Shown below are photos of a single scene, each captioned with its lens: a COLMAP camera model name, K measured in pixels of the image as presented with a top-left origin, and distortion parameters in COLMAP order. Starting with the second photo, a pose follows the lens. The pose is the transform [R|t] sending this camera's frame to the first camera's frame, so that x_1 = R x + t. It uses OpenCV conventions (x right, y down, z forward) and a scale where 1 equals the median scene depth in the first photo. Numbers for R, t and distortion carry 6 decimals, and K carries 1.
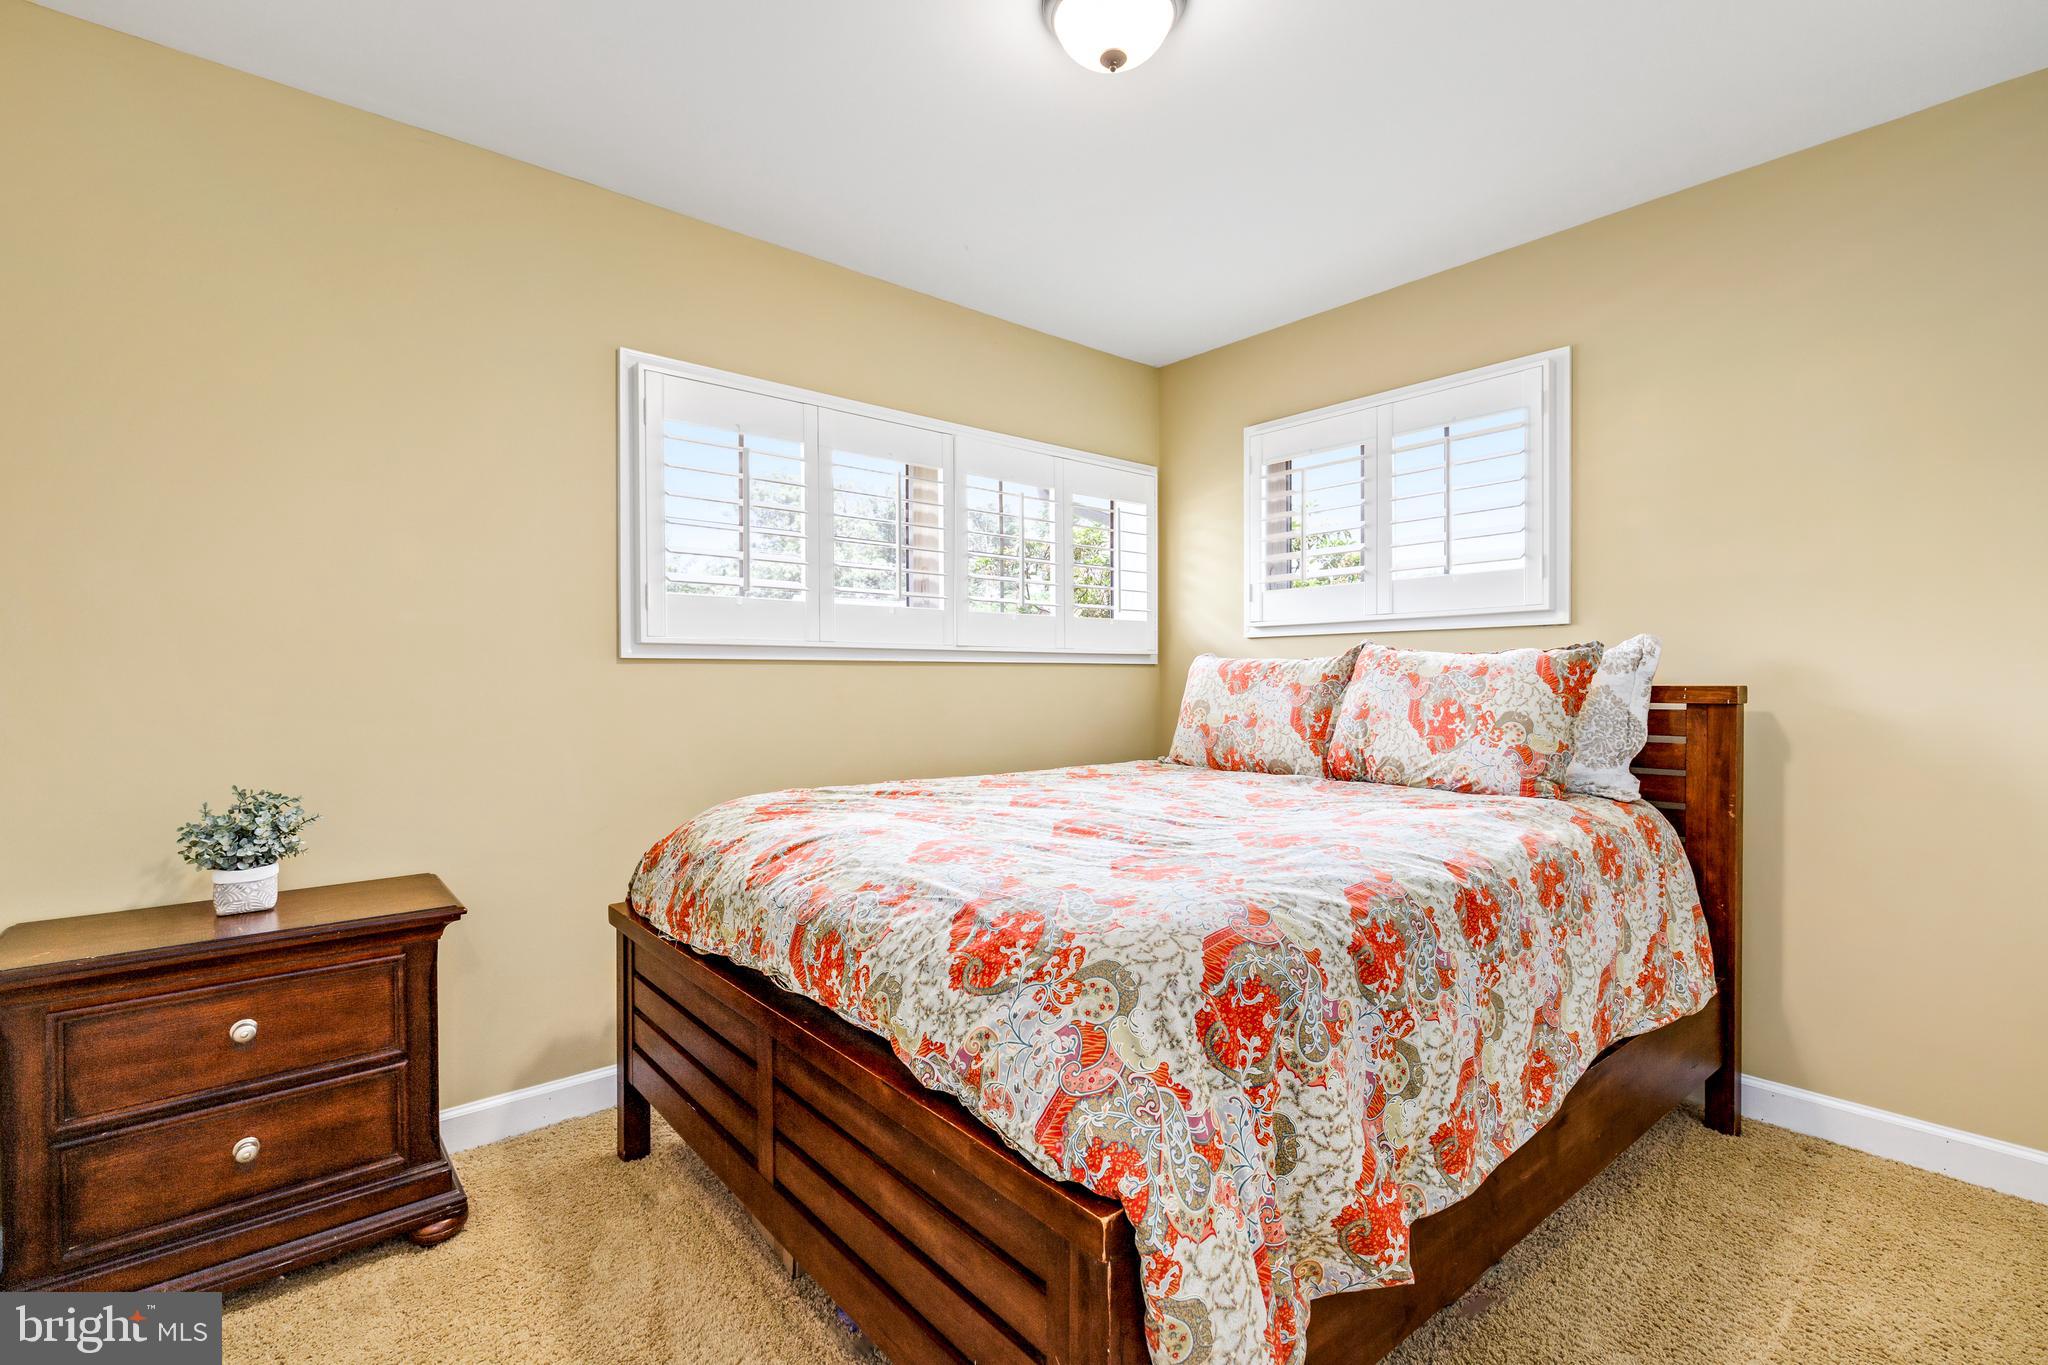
lens RADIAL K [[925.4, 0, 1016.5], [0, 925.4, 690.0], [0, 0, 1]] dist [0.002263, -0.000300]
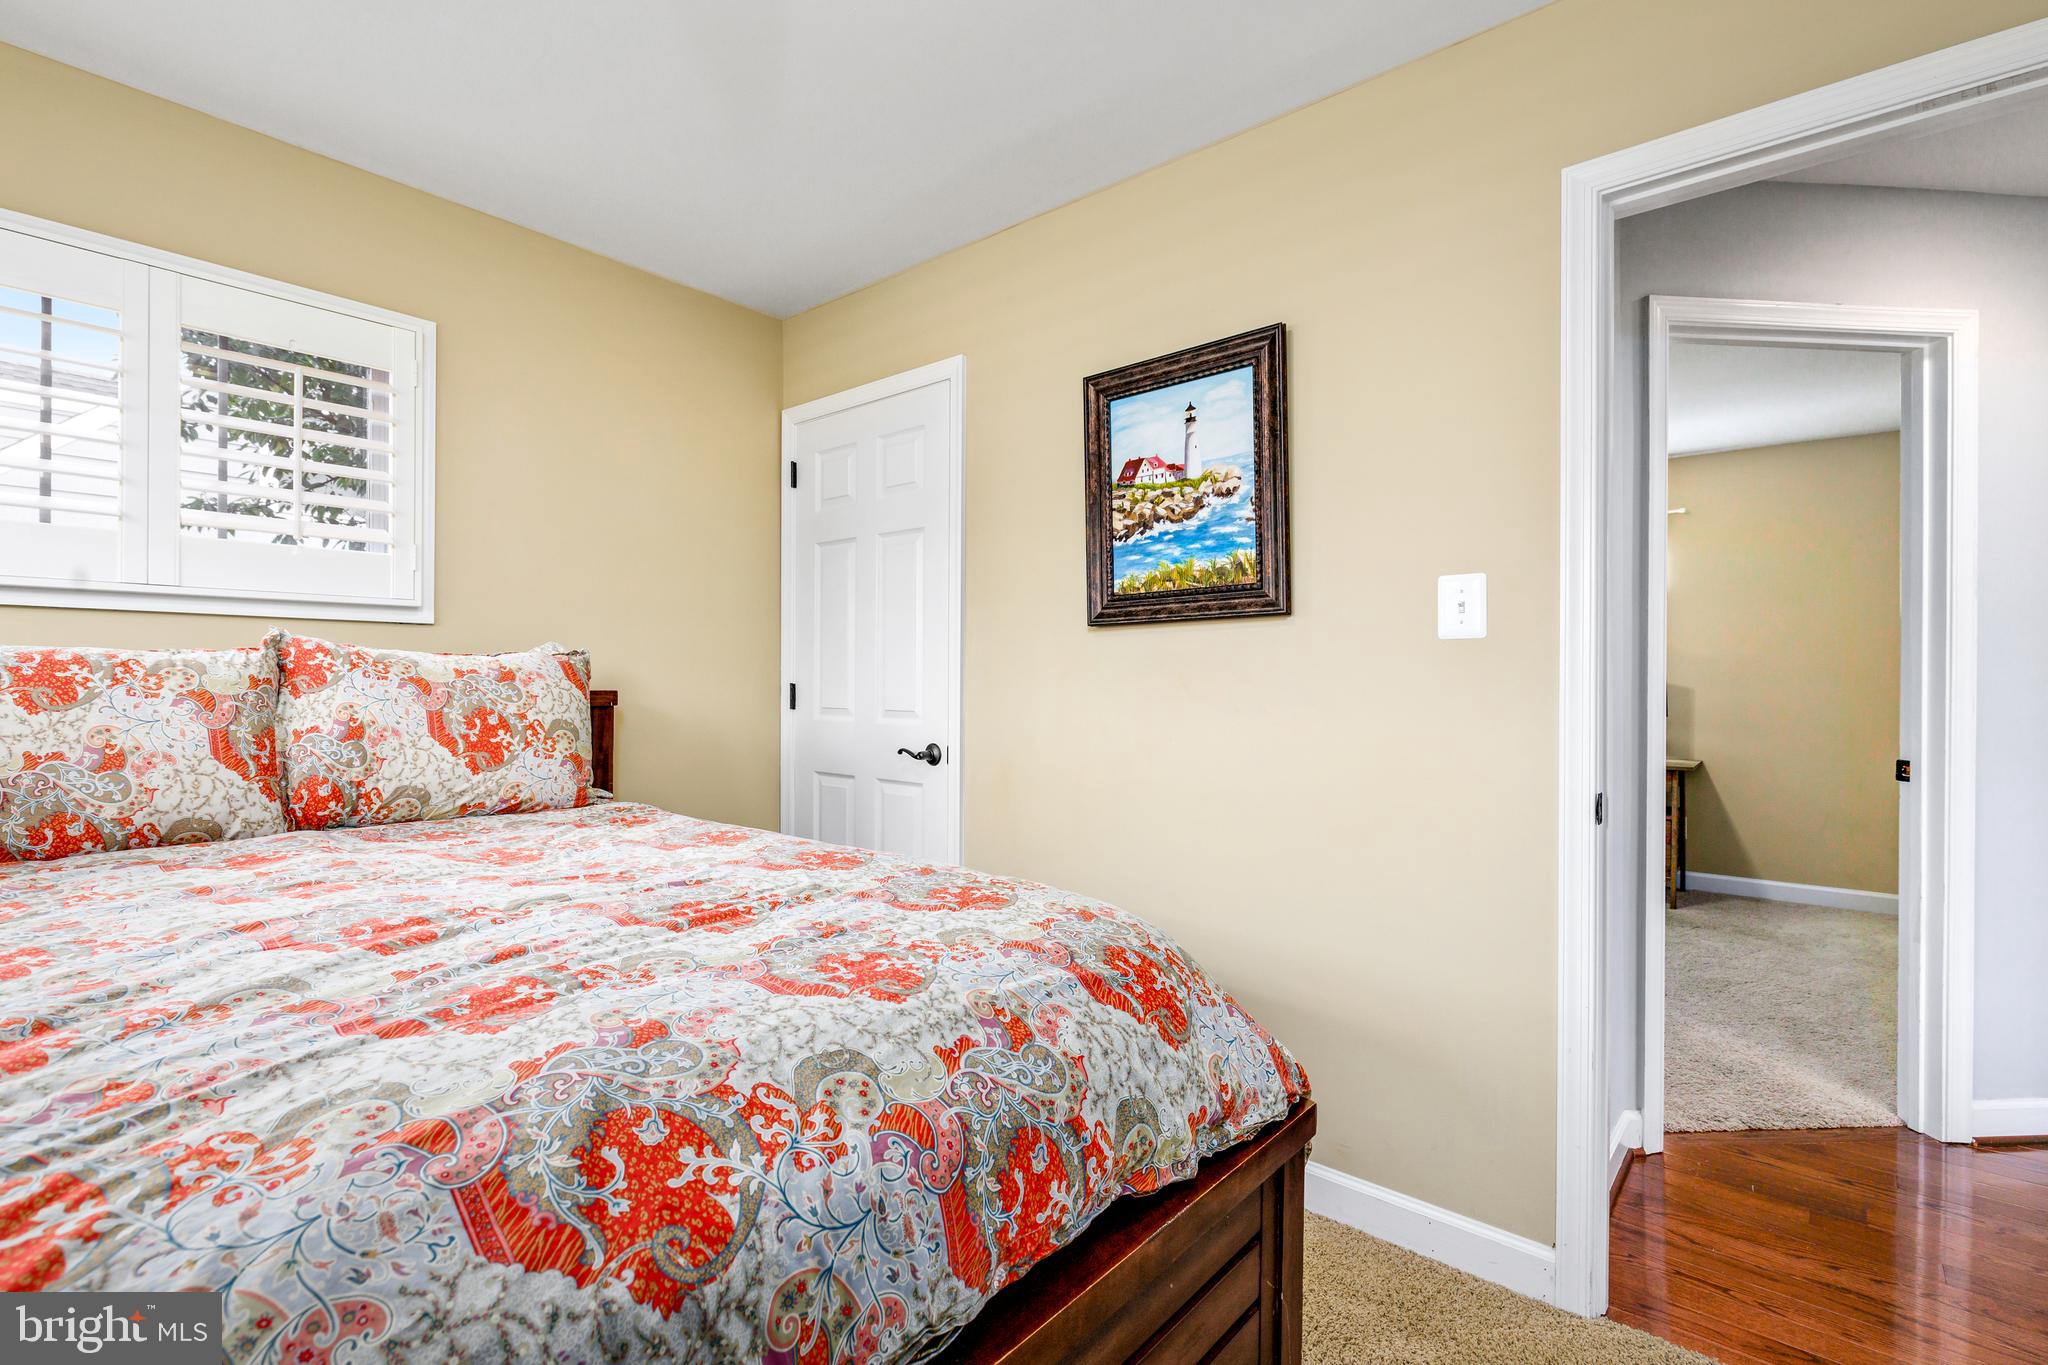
lens RADIAL K [[925.4, 0, 1015.0], [0, 925.4, 677.9], [0, 0, 1]] dist [0.002263, -0.000300]
pose [[-0.153899, 0.005180, 0.988073, -0.438106], [0.006466, 0.999970, -0.004235, -0.011091], [-0.988065, 0.005737, -0.153928, 0.621898]]
